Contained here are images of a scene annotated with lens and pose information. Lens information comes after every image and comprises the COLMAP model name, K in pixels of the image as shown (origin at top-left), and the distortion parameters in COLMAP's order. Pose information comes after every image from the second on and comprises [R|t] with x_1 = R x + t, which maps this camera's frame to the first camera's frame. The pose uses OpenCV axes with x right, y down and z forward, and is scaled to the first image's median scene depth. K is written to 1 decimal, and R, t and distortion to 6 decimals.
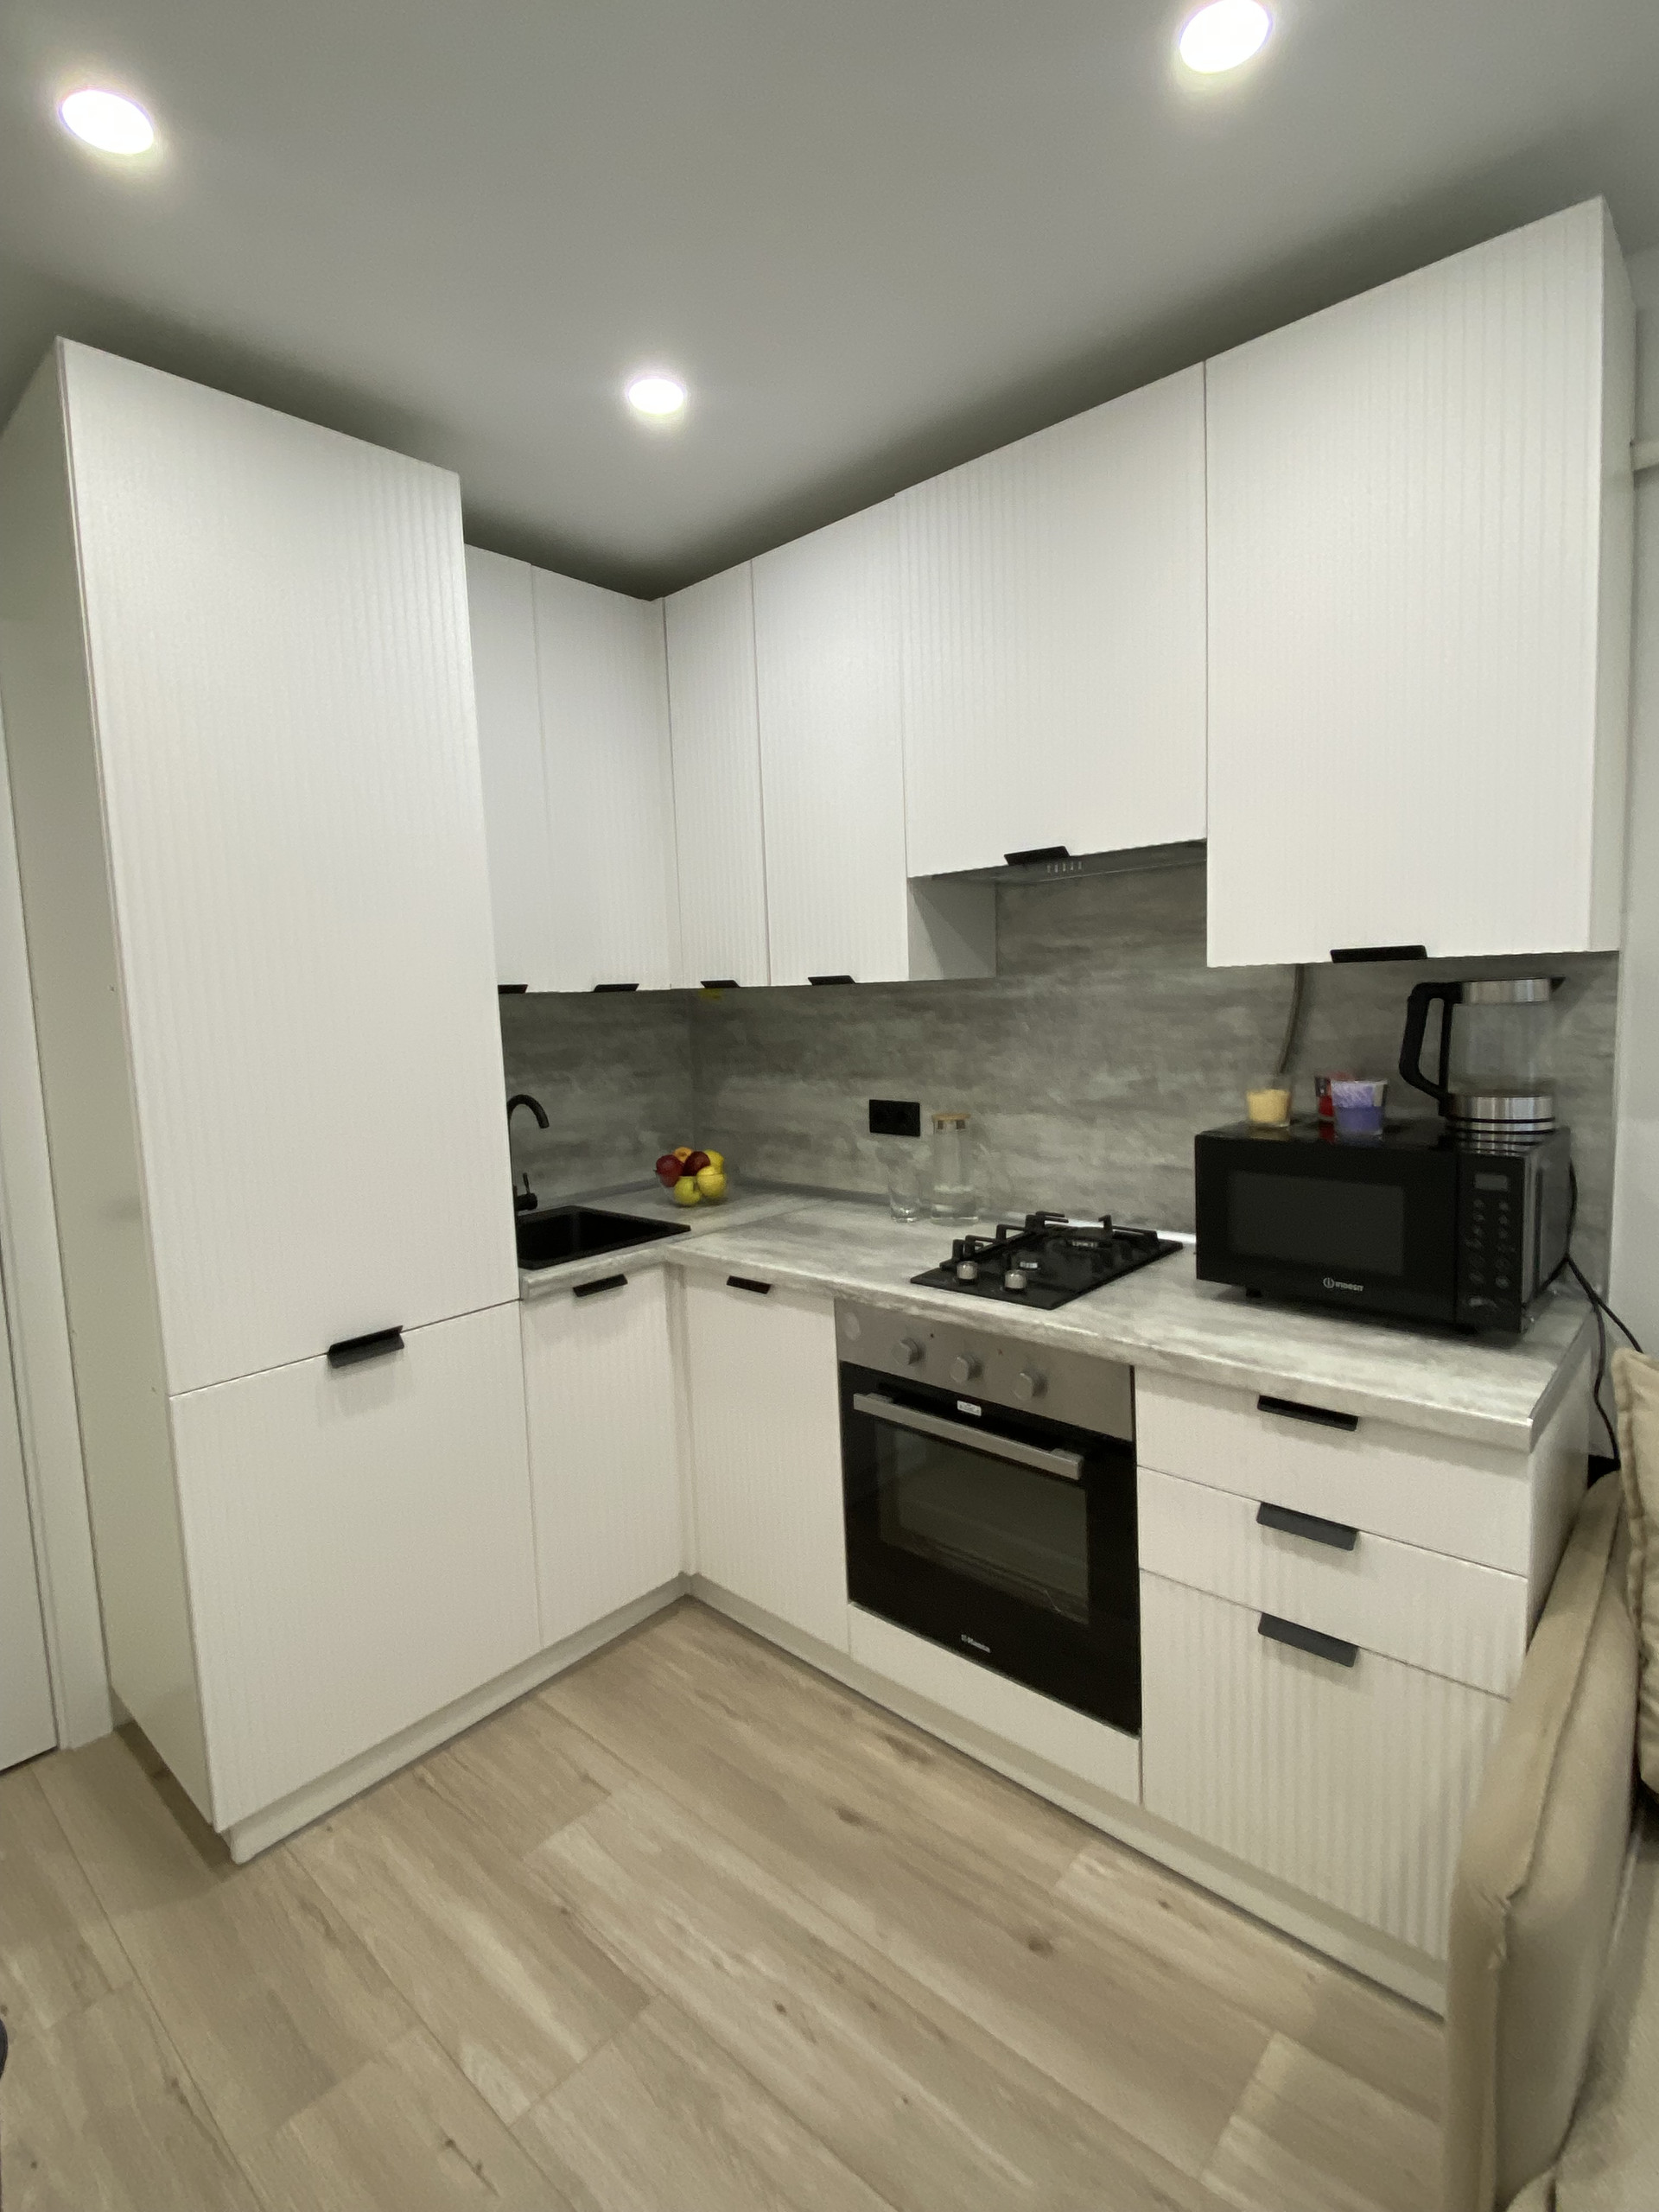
lens RADIAL K [[1063.8, 0, 829.5], [0, 1063.8, 1097.1], [0, 0, 1]] dist [-0.019843, -0.002453]
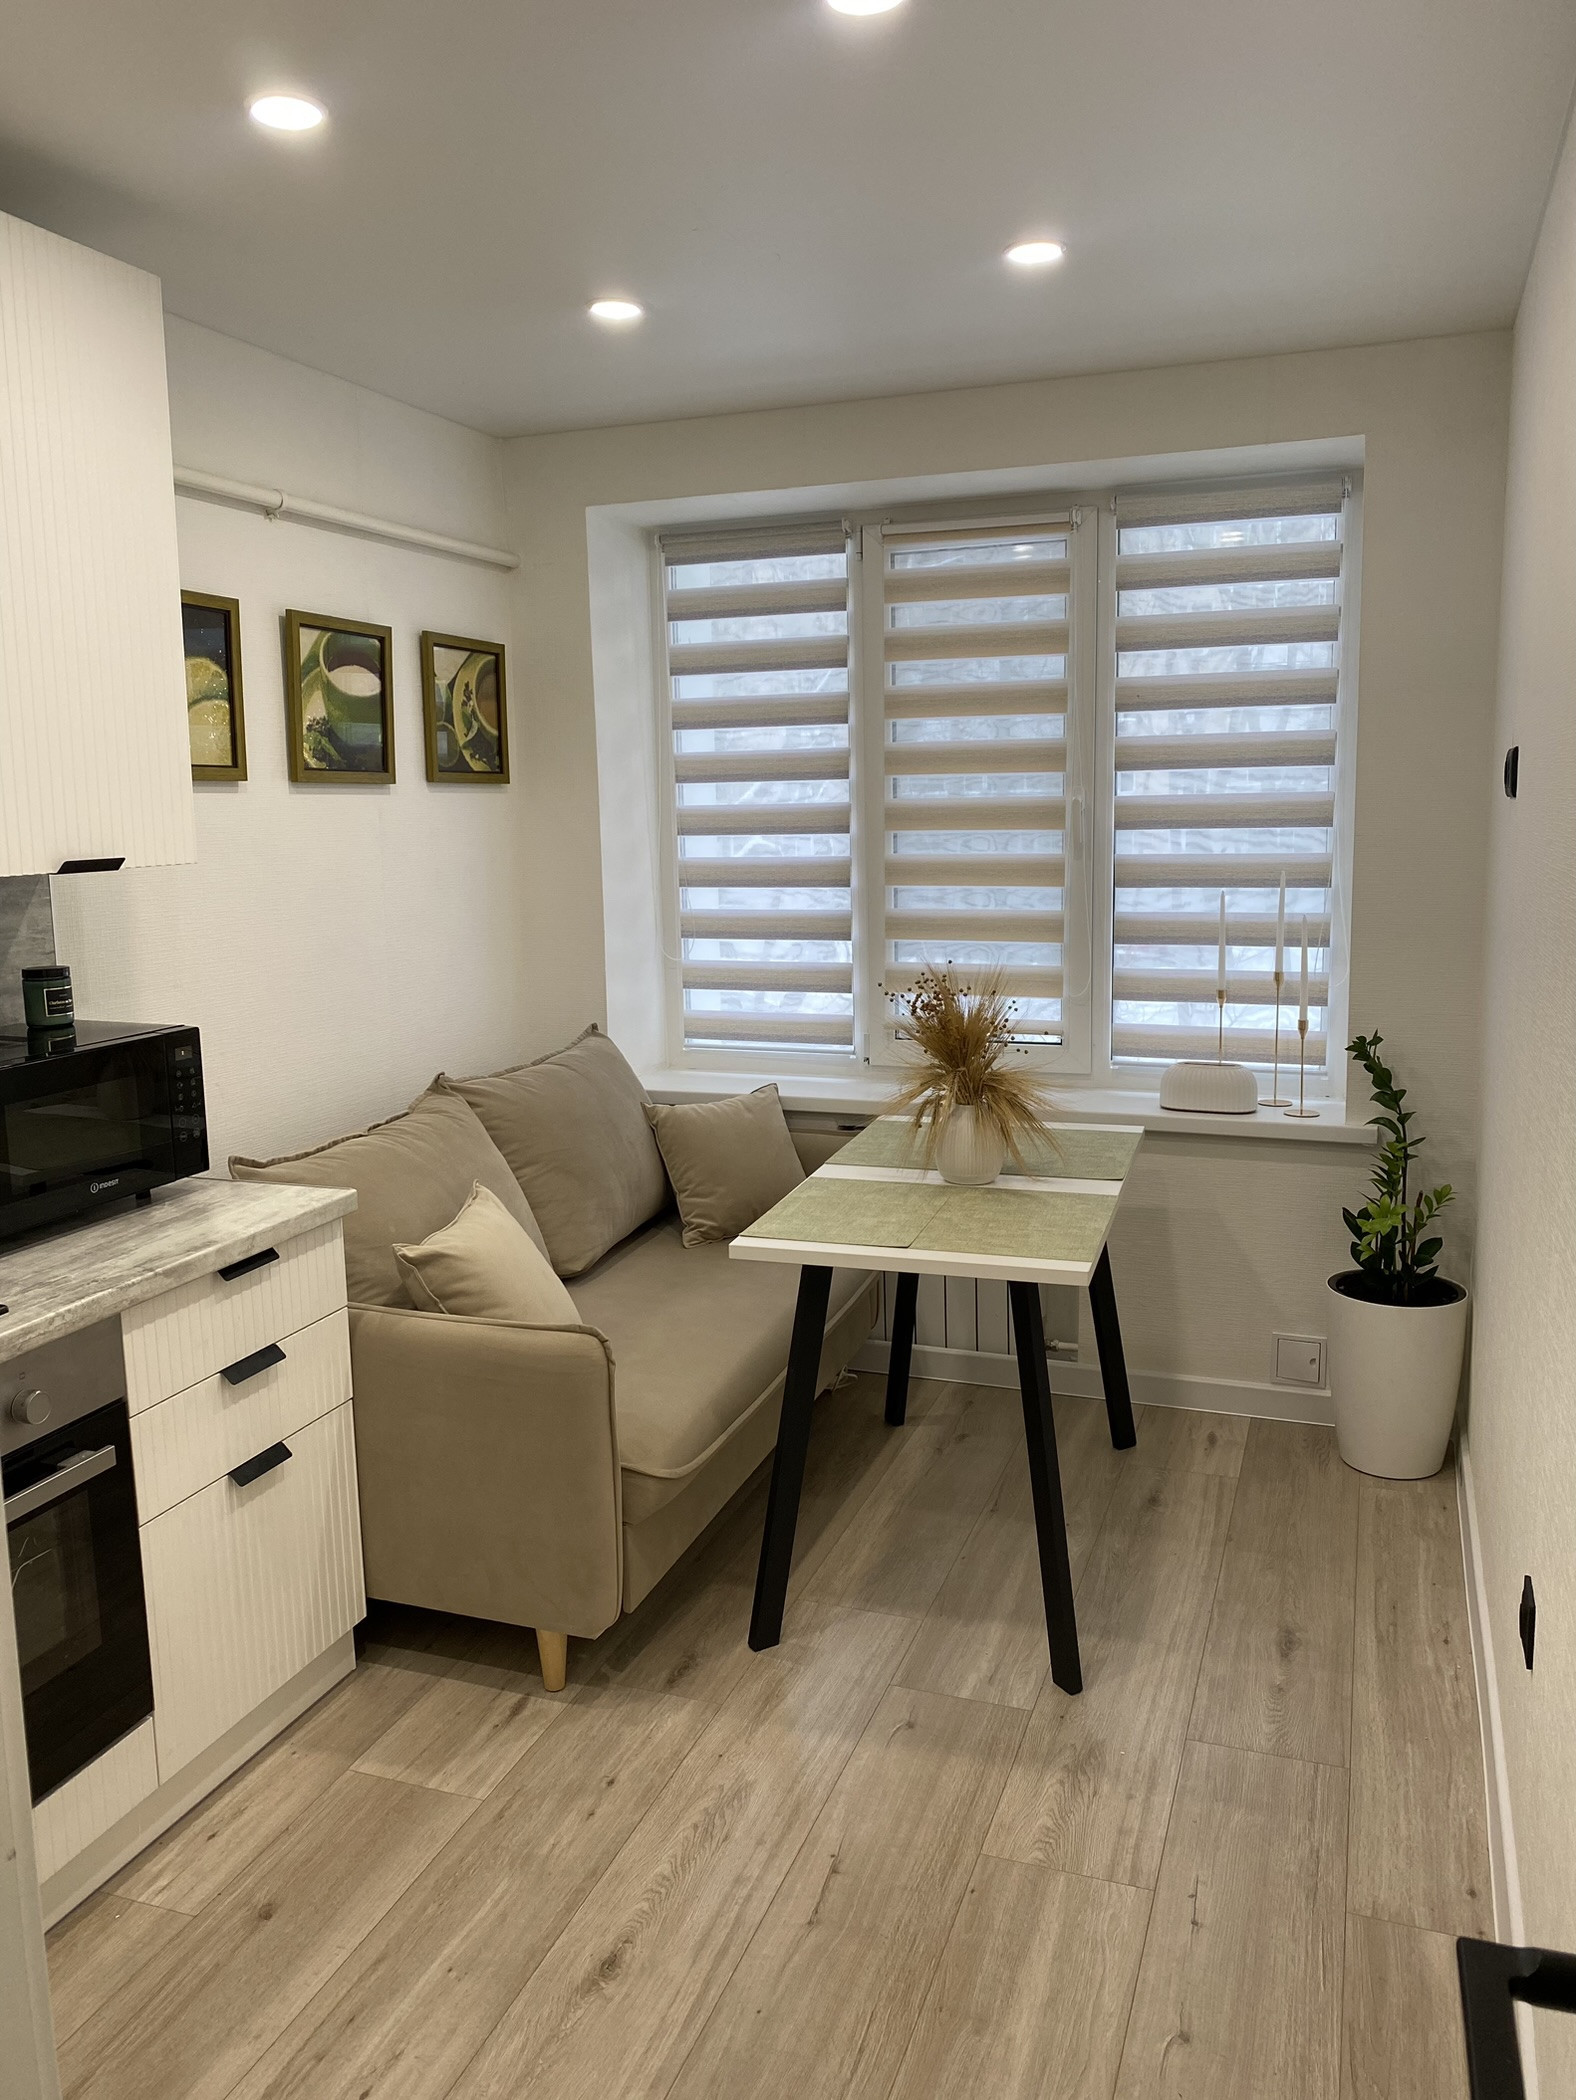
lens RADIAL K [[1579.5, 0, 787.5], [0, 1579.5, 1045.9], [0, 0, 1]] dist [0.055708, -0.044713]
pose [[-0.367912, -0.114090, 0.922835, -1.320302], [0.125116, 0.977345, 0.170710, -0.153774], [-0.921405, 0.178267, -0.345303, 1.004738]]
